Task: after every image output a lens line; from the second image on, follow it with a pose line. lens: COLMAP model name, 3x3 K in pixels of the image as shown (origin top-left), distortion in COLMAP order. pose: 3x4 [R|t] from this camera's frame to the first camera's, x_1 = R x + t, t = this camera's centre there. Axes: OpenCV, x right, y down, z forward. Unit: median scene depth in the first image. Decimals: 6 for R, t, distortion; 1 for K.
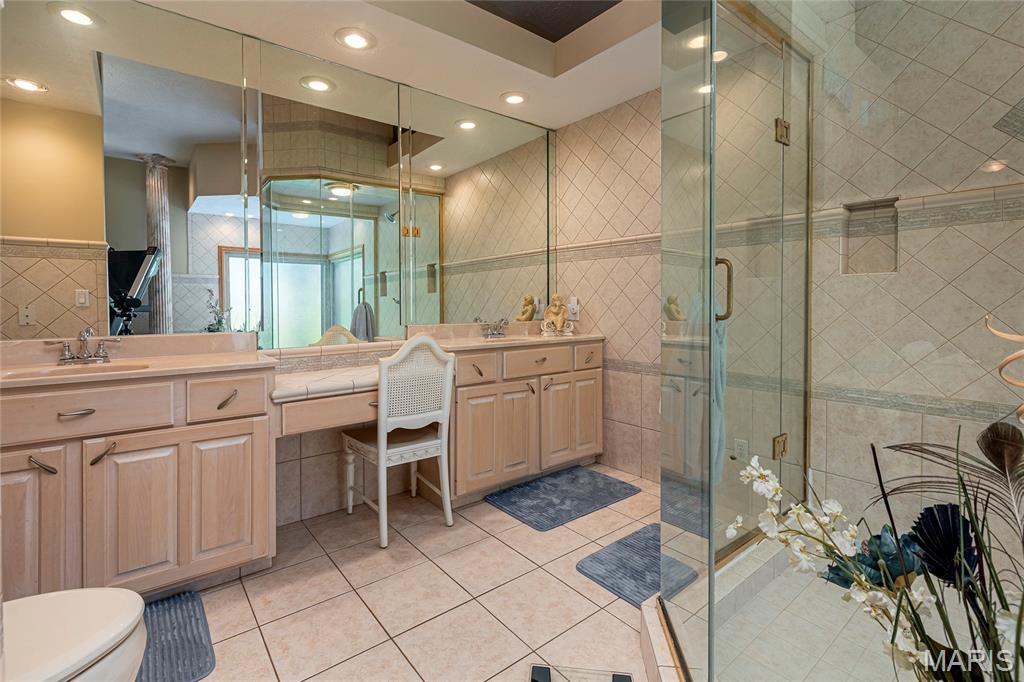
lens RADIAL K [[463.7, 0, 511.7], [0, 463.7, 309.6], [0, 0, 1]] dist [-0.003418, 0.000285]
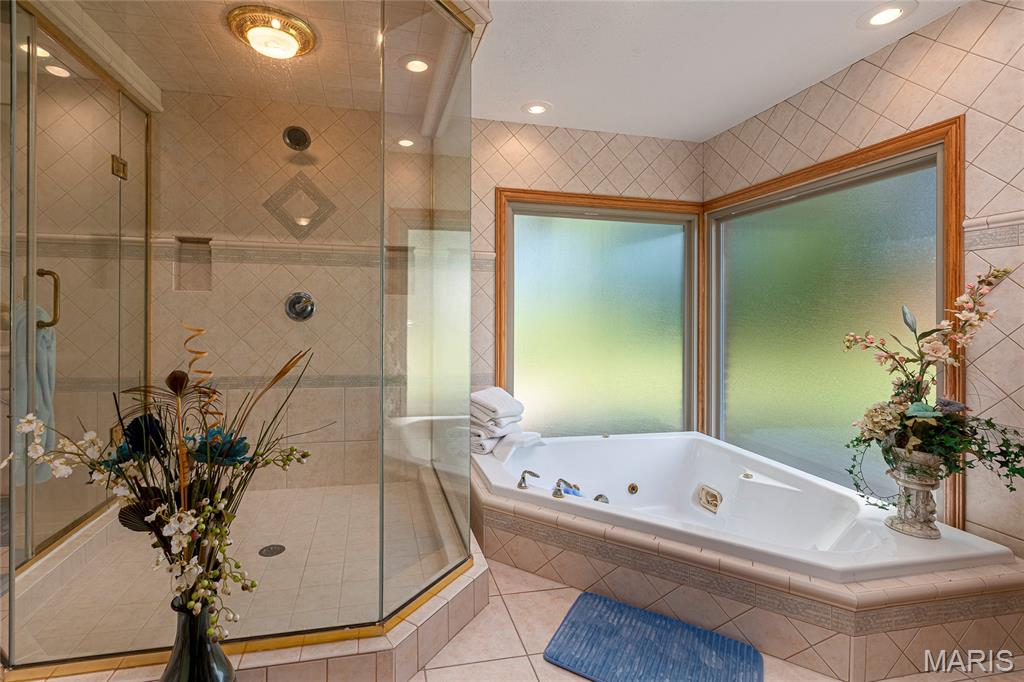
lens RADIAL K [[463.7, 0, 473.5], [0, 463.7, 319.3], [0, 0, 1]] dist [-0.003418, 0.000285]
pose [[0.458589, 0.002190, 0.888646, -0.046167], [0.000270, 0.999997, -0.002603, 0.007480], [-0.888649, 0.001433, 0.458587, -0.323748]]
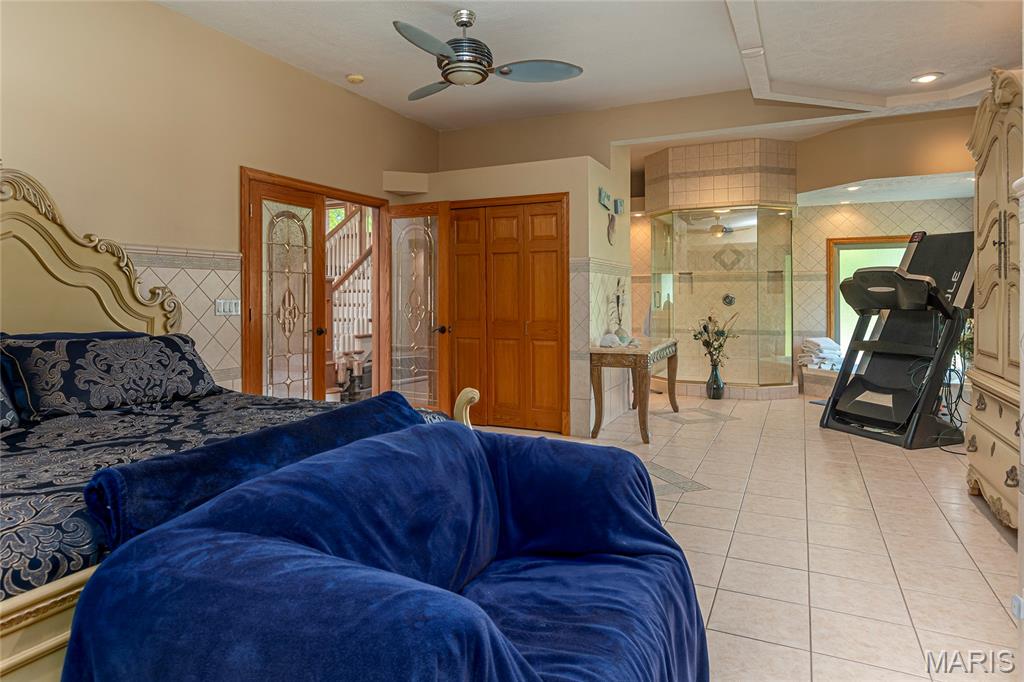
lens RADIAL K [[601.4, 0, 491.7], [0, 601.4, 306.4], [0, 0, 1]] dist [-0.001490, -0.000125]
pose [[0.916941, -0.005495, 0.398984, -2.210956], [0.007506, 0.999966, -0.003478, 0.014790], [-0.398951, 0.006183, 0.916951, -2.383243]]
